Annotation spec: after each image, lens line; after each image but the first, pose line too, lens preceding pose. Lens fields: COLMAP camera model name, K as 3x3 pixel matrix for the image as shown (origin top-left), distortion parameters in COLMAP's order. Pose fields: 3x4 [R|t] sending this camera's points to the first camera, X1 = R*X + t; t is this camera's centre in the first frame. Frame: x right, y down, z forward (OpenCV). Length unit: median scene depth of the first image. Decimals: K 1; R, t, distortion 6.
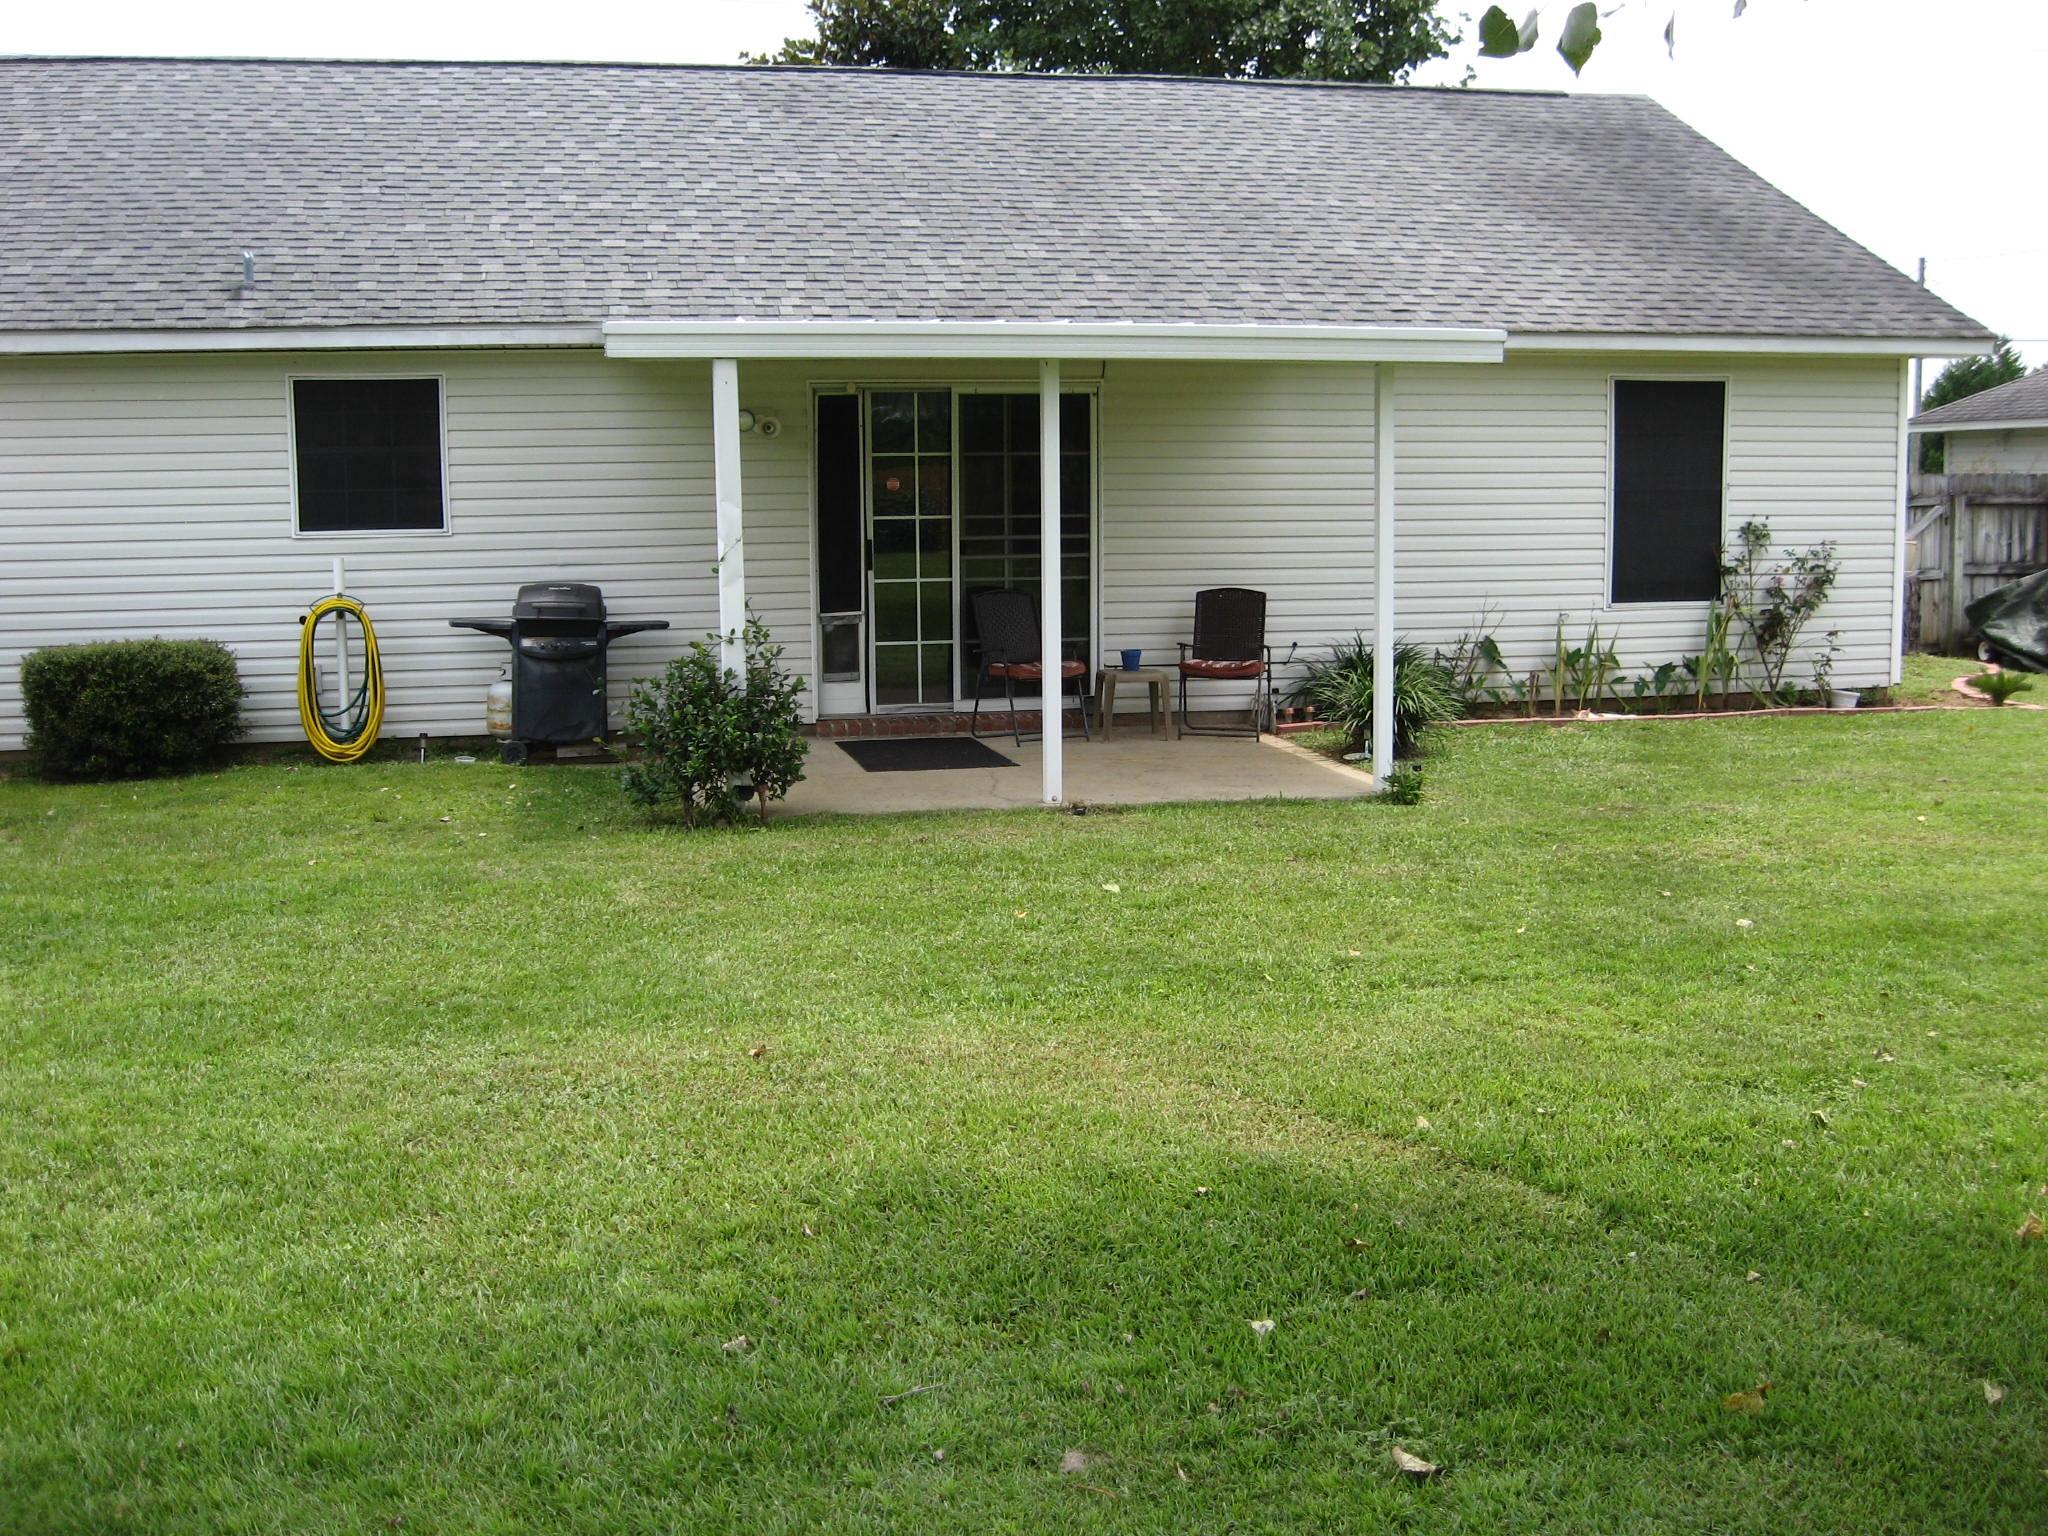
lens RADIAL K [[2143.0, 0, 1024.0], [0, 2143.0, 768.0], [0, 0, 1]] dist [-0.134494, 0.032396]
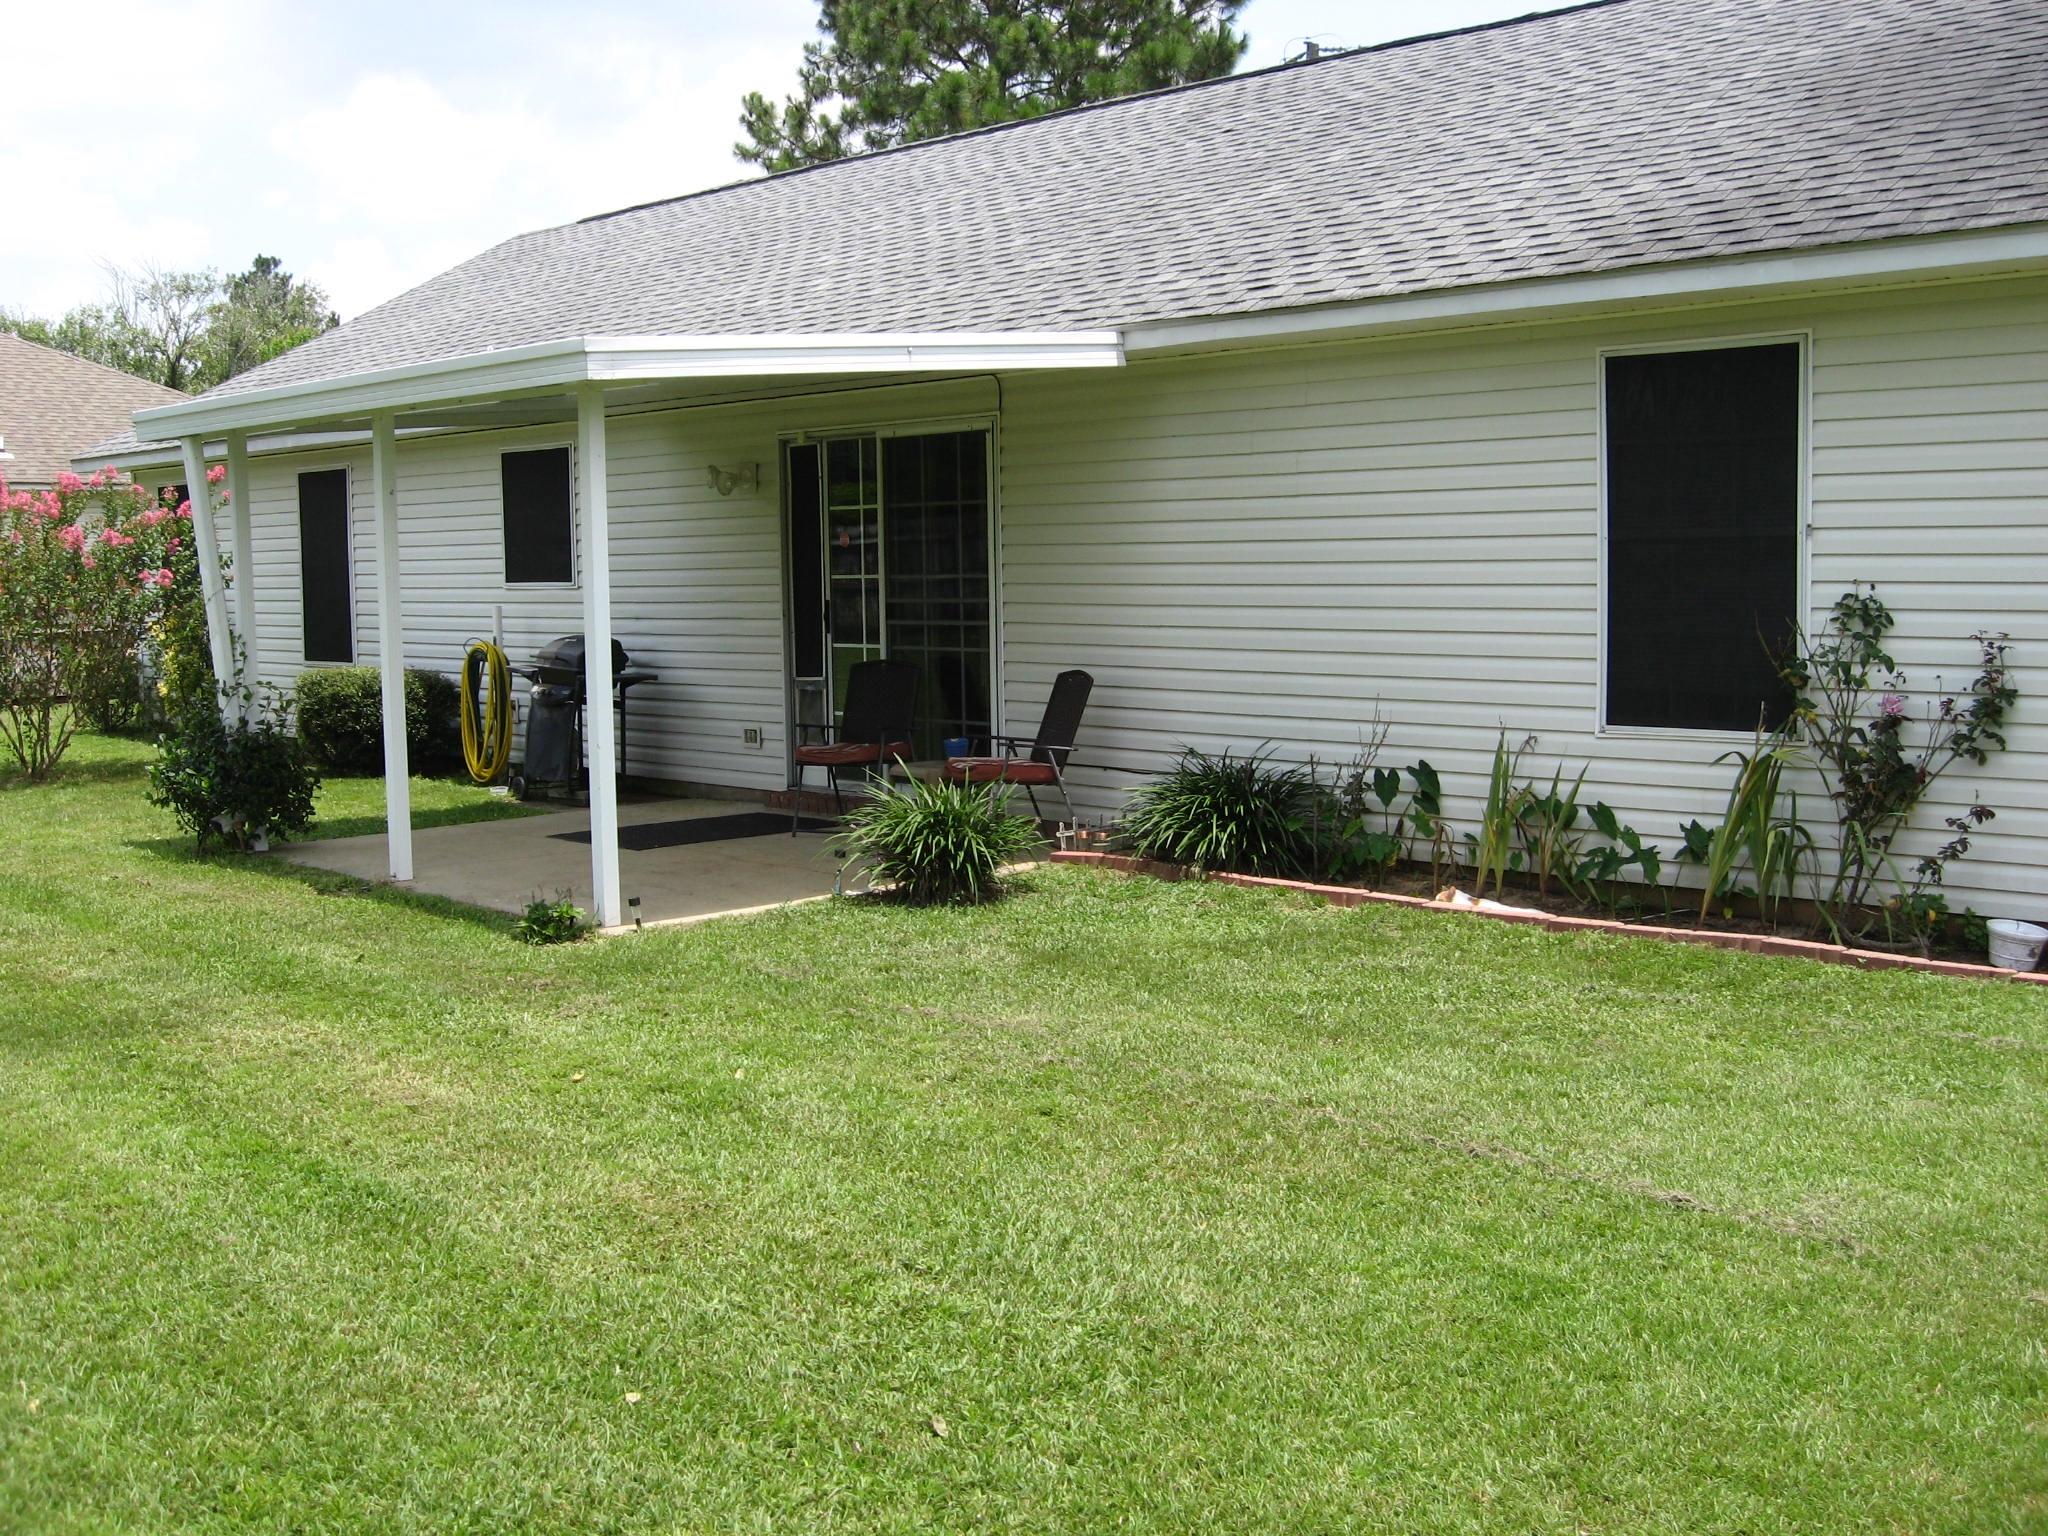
lens RADIAL K [[2143.0, 0, 1024.0], [0, 2143.0, 768.0], [0, 0, 1]] dist [-0.134494, 0.032396]
pose [[0.537835, 0.086981, -0.838551, 0.741556], [-0.092487, 0.994747, 0.043863, -0.081189], [0.837961, 0.053964, 0.543055, 0.560448]]
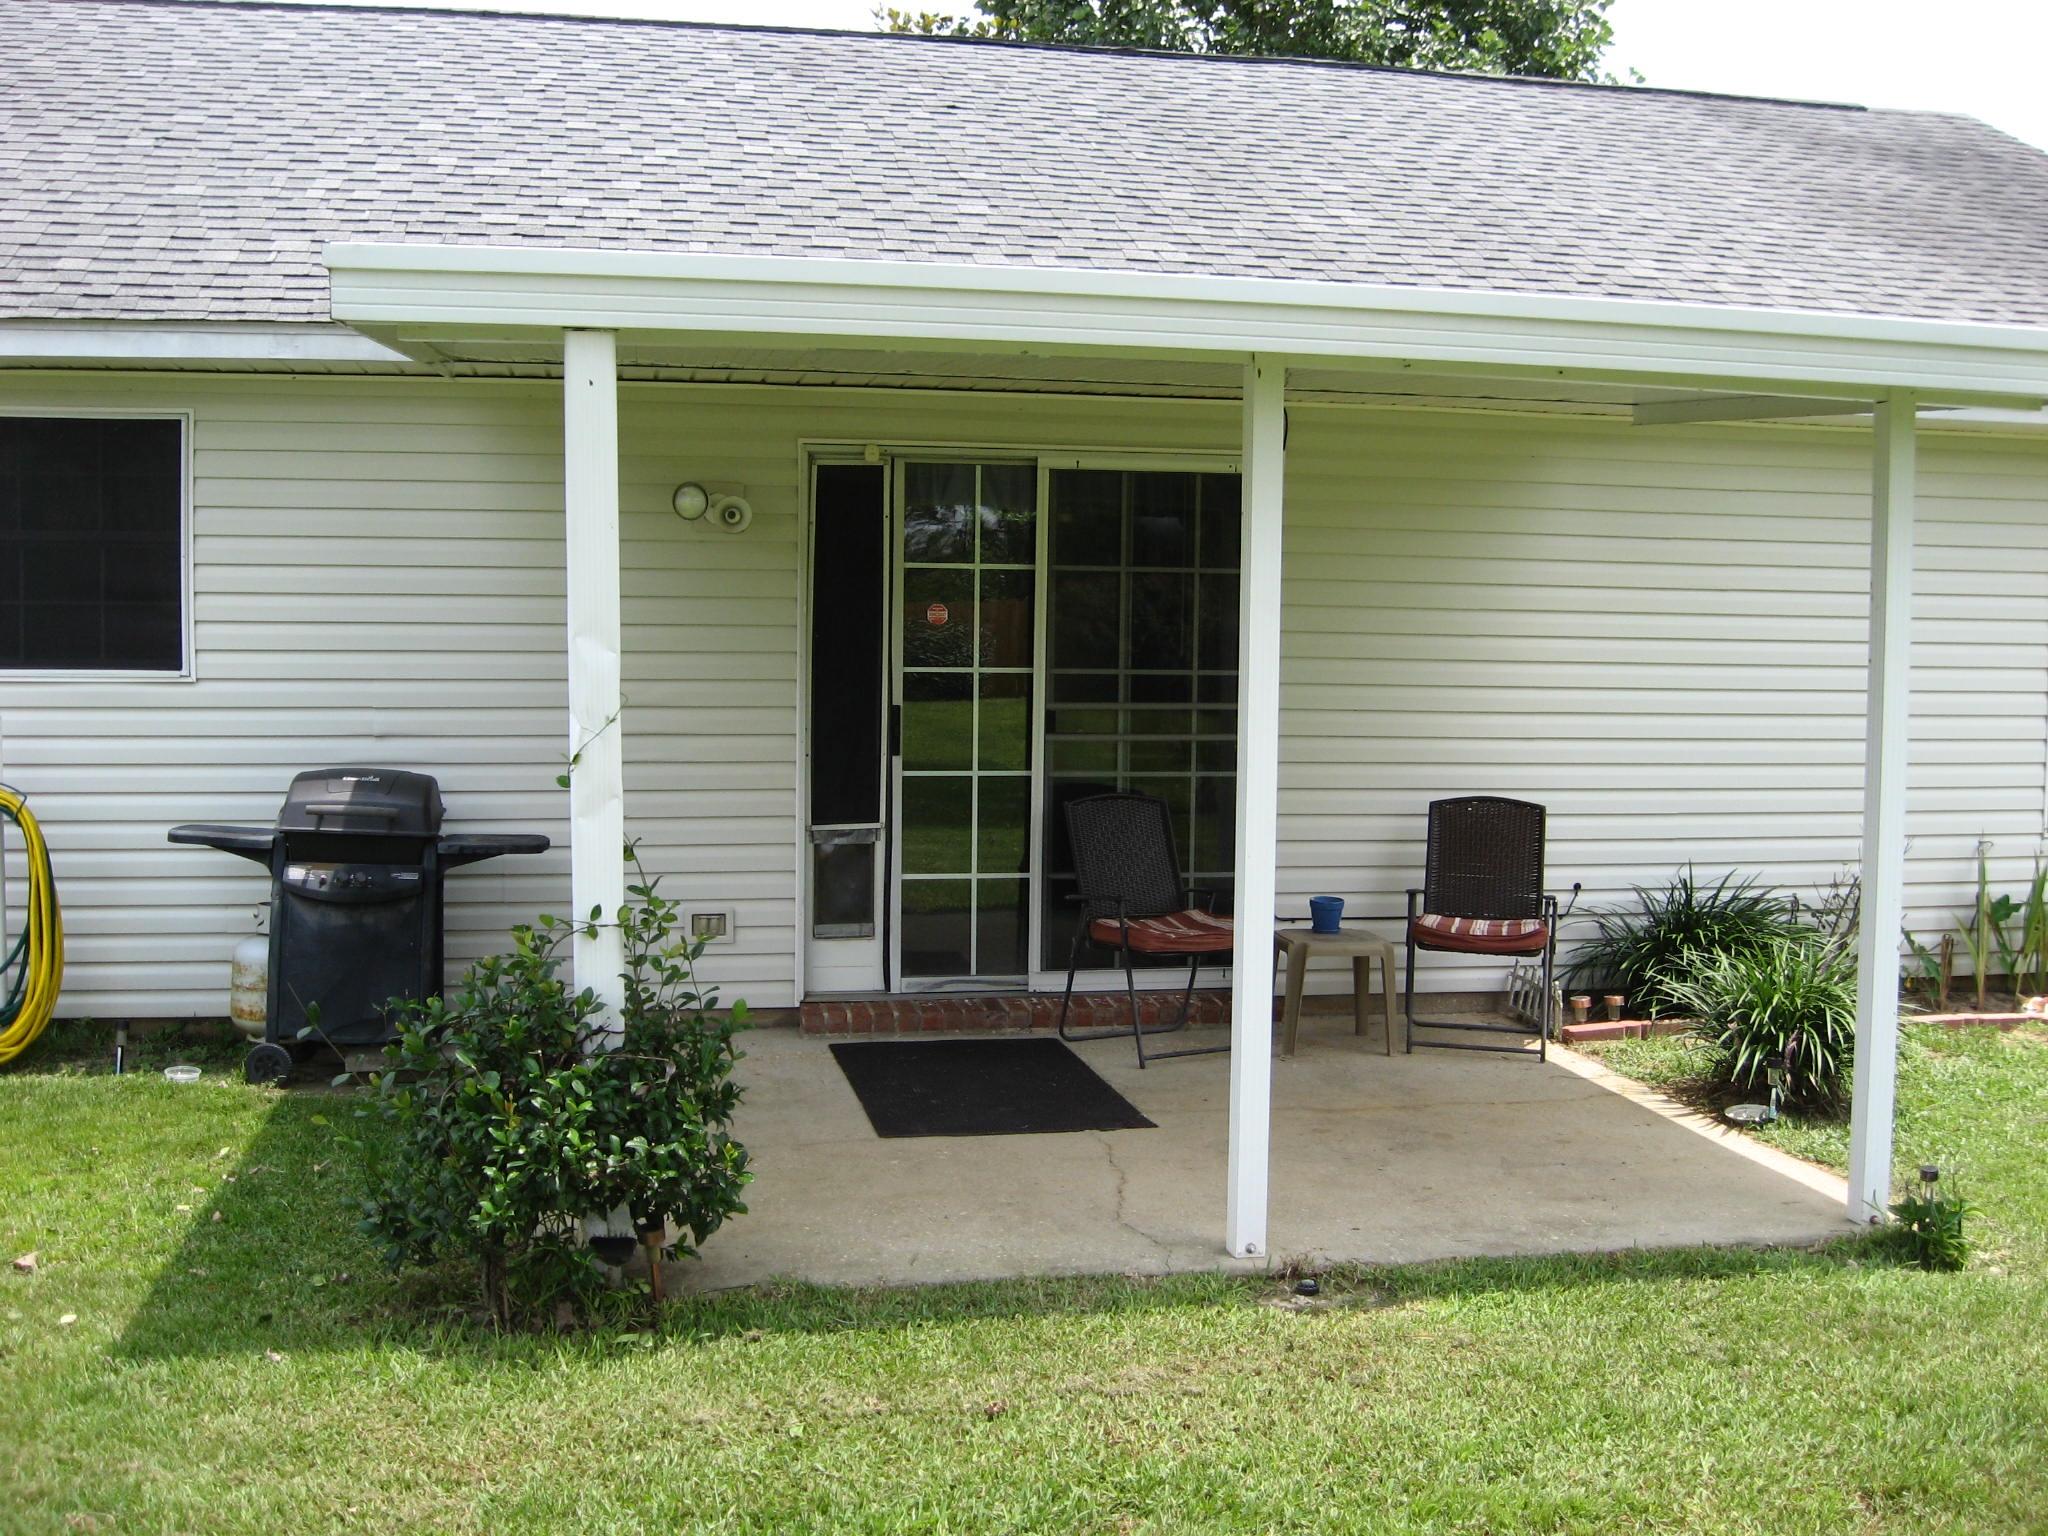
lens RADIAL K [[2143.0, 0, 1024.0], [0, 2143.0, 768.0], [0, 0, 1]] dist [-0.134494, 0.032396]
pose [[0.999629, 0.022563, -0.015233, -0.026040], [-0.023513, 0.997580, -0.065431, -0.049191], [0.013719, 0.065764, 0.997741, 0.389545]]
